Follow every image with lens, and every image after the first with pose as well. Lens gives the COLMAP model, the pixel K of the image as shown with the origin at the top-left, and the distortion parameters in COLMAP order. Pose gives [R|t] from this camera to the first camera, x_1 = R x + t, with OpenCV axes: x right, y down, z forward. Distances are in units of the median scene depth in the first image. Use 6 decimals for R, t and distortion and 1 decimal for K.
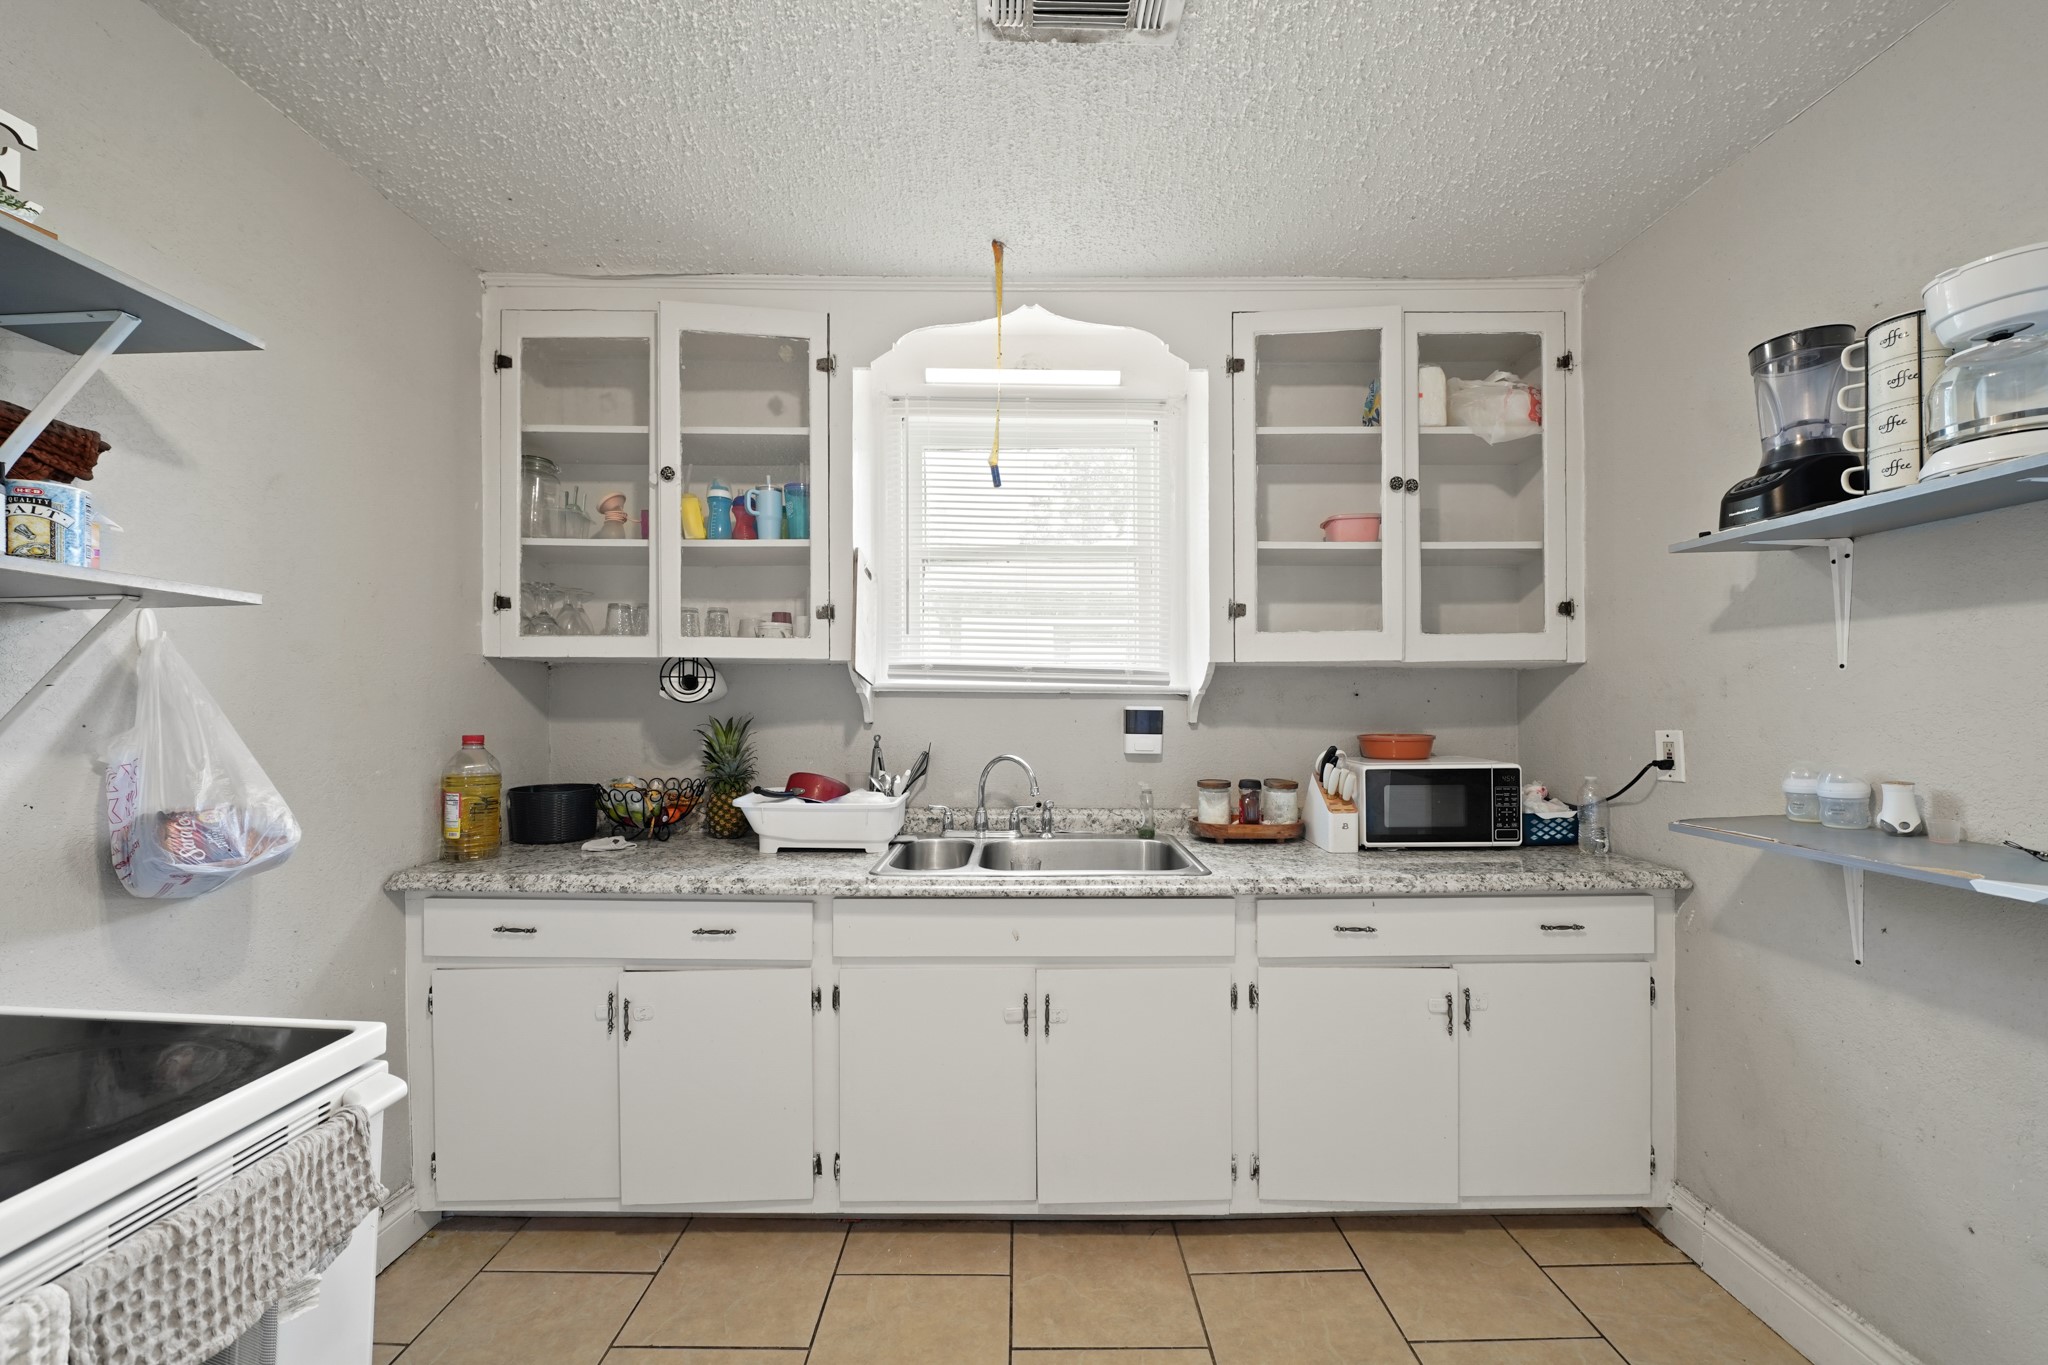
lens RADIAL K [[764.2, 0, 1020.5], [0, 764.2, 697.3], [0, 0, 1]] dist [-0.001131, -0.000106]
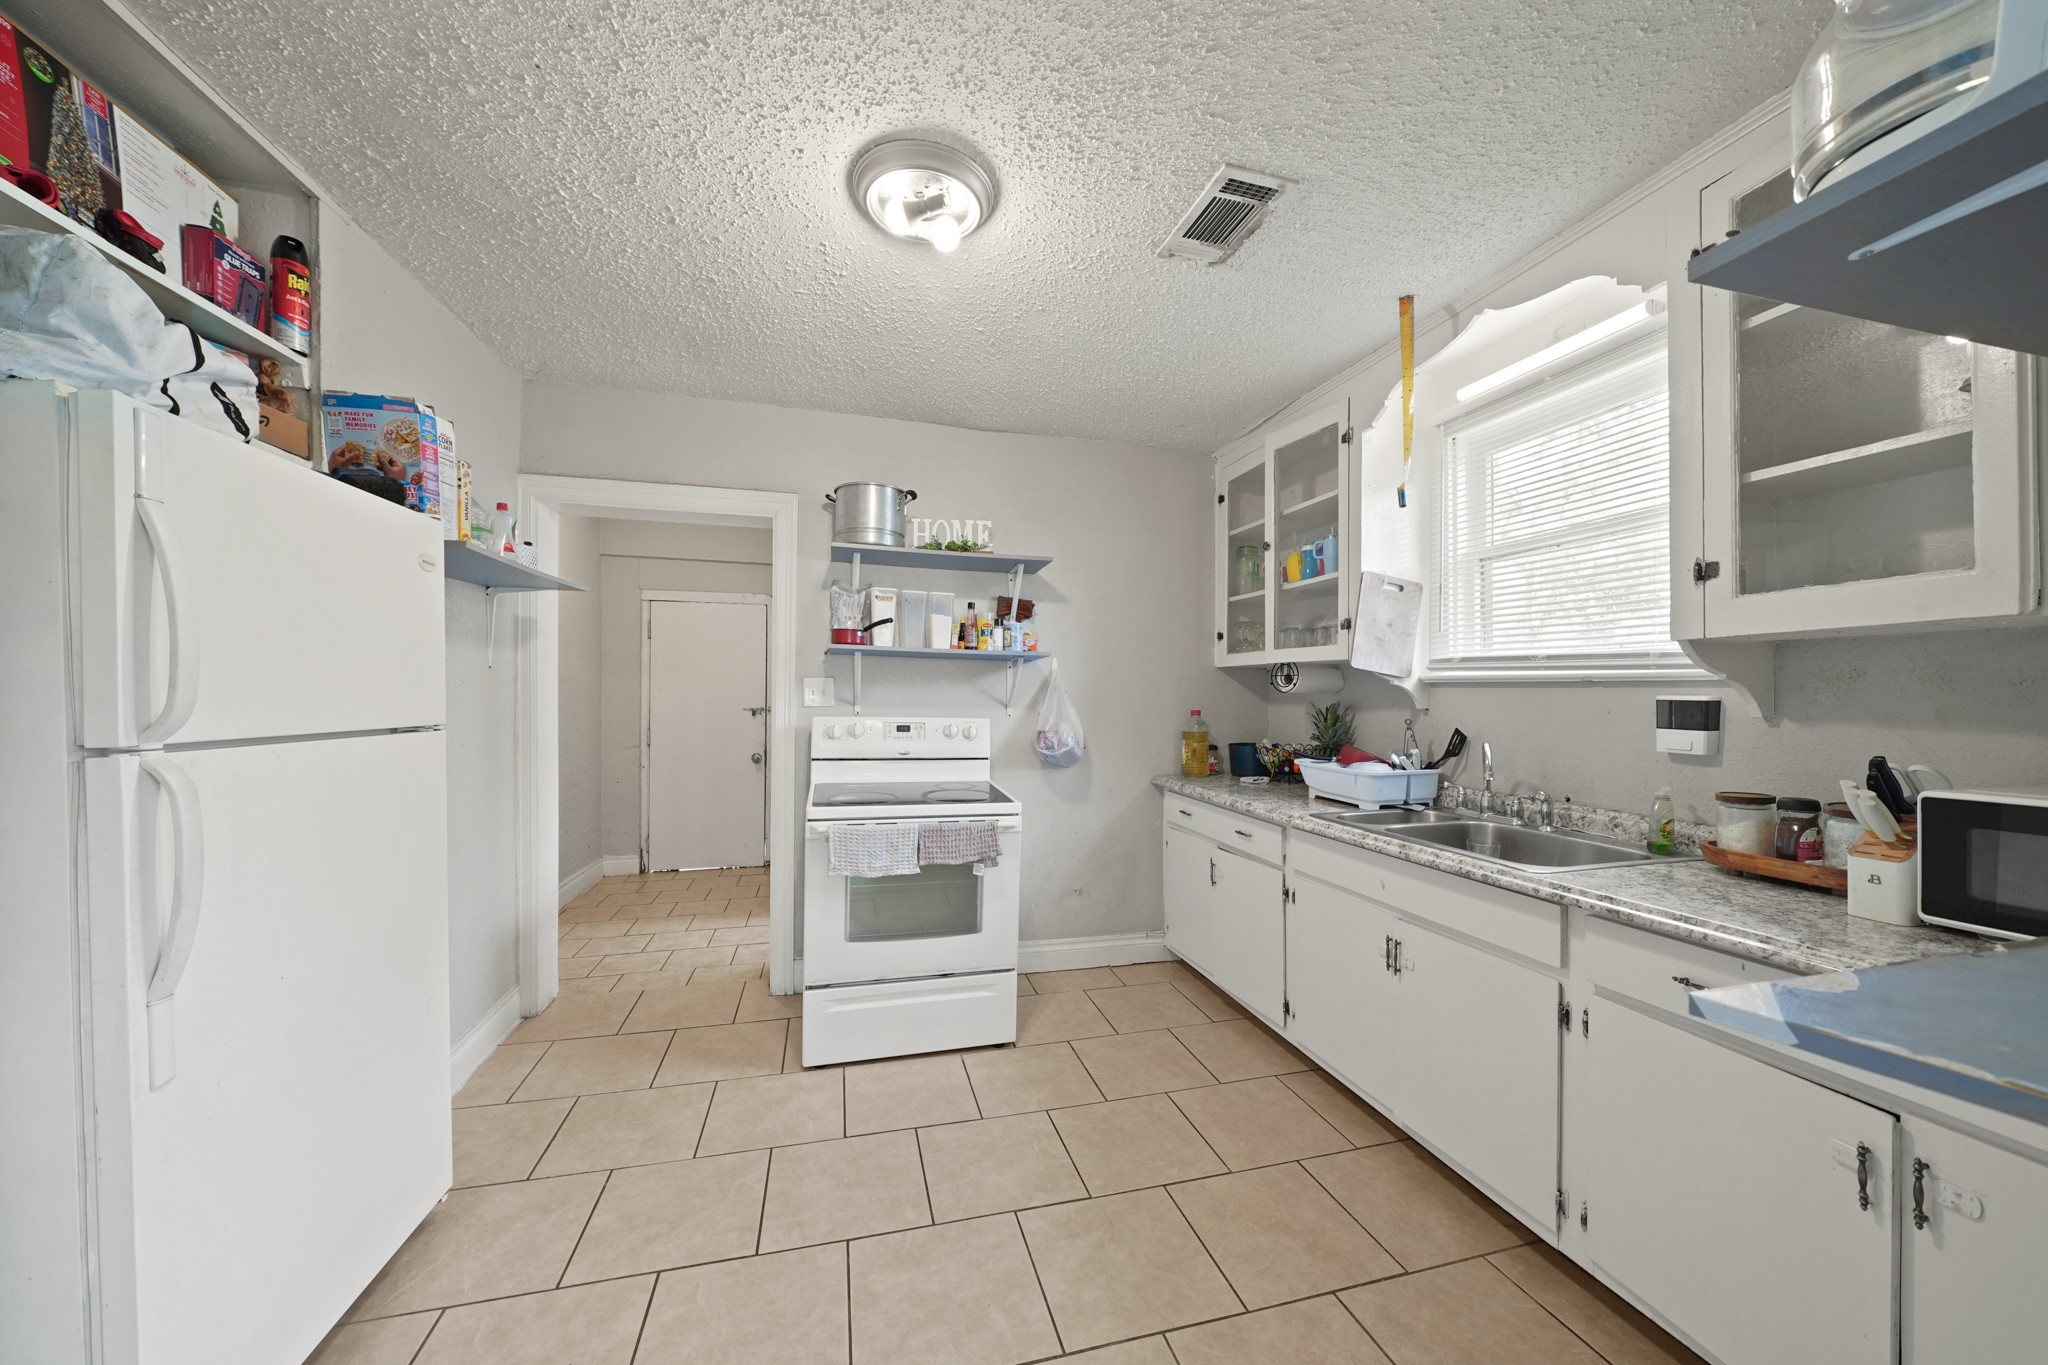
lens RADIAL K [[706.1, 0, 1026.5], [0, 706.1, 692.6], [0, 0, 1]] dist [-0.001568, -0.000014]
pose [[0.262465, -0.003327, -0.964936, 0.774612], [0.005249, 0.999984, -0.002020, 0.006871], [0.964927, -0.004535, 0.262479, 0.140502]]
